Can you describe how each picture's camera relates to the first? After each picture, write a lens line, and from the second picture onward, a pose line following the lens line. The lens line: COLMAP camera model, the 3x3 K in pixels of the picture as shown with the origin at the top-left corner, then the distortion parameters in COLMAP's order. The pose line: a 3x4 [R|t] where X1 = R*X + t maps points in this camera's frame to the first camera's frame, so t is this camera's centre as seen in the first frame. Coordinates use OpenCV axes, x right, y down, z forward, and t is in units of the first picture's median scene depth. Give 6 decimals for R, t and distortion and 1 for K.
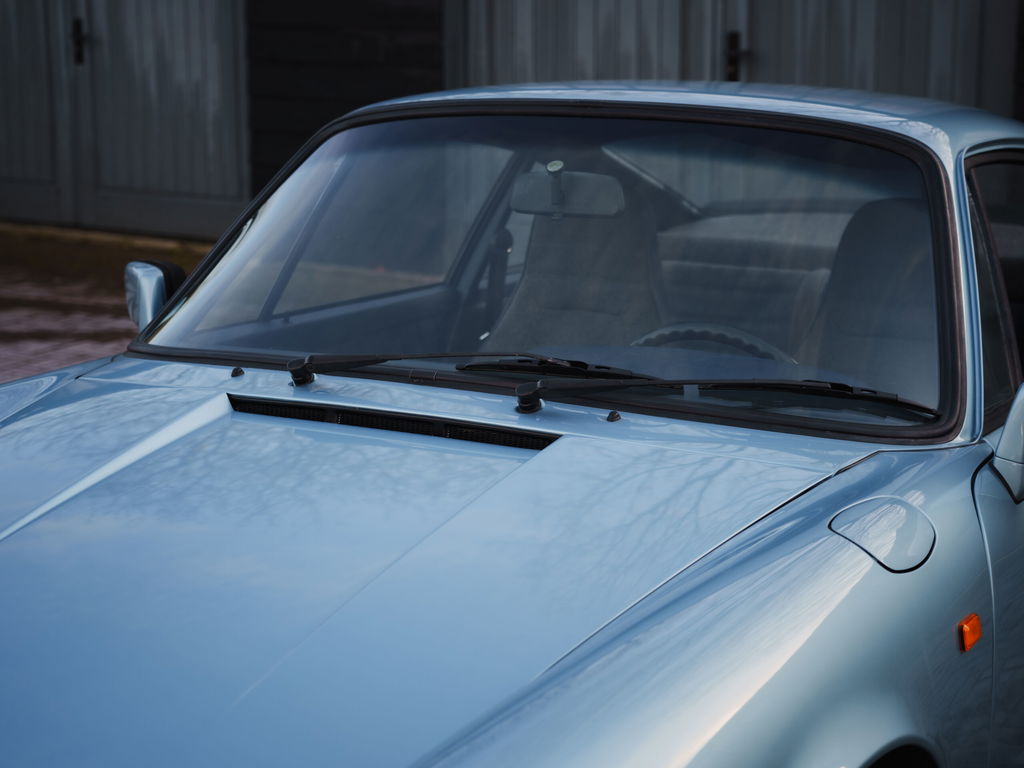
lens RADIAL K [[2093.4, 0, 512.0], [0, 2093.4, 384.0], [0, 0, 1]] dist [0.009050, 0.202974]
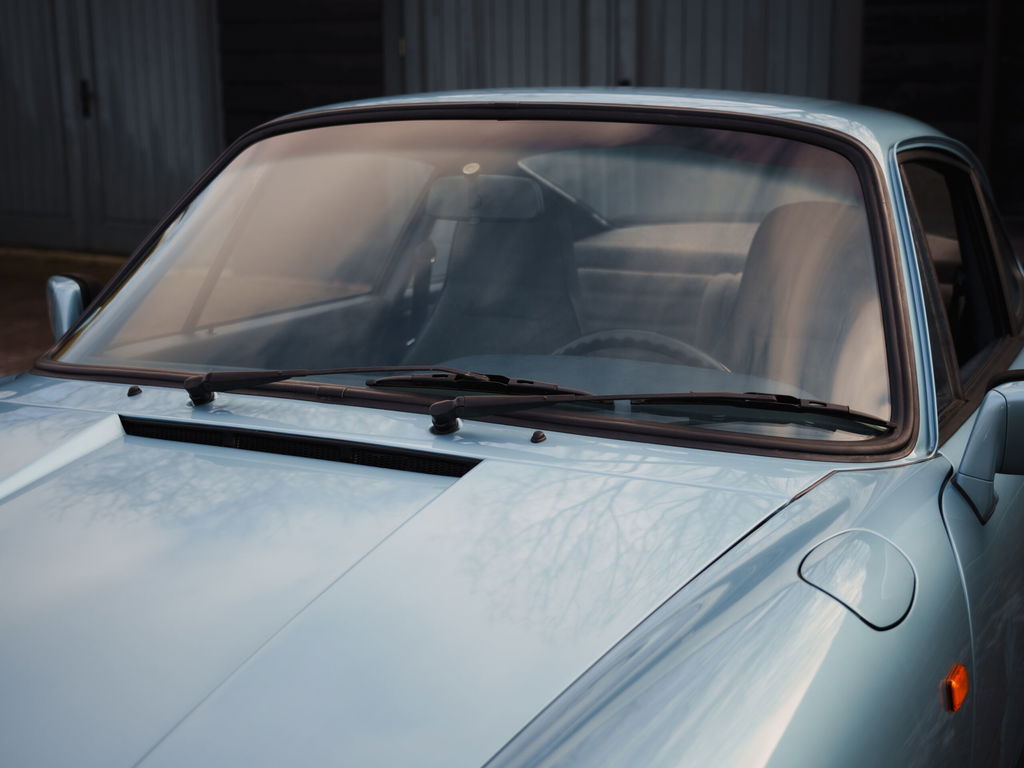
lens RADIAL K [[1245.8, 0, 512.0], [0, 1245.8, 384.0], [0, 0, 1]] dist [0.043820, -0.014668]
pose [[0.999069, -0.018797, 0.038827, 0.016306], [0.017823, 0.999522, 0.025263, -0.020536], [-0.039284, -0.024548, 0.998927, 0.451883]]
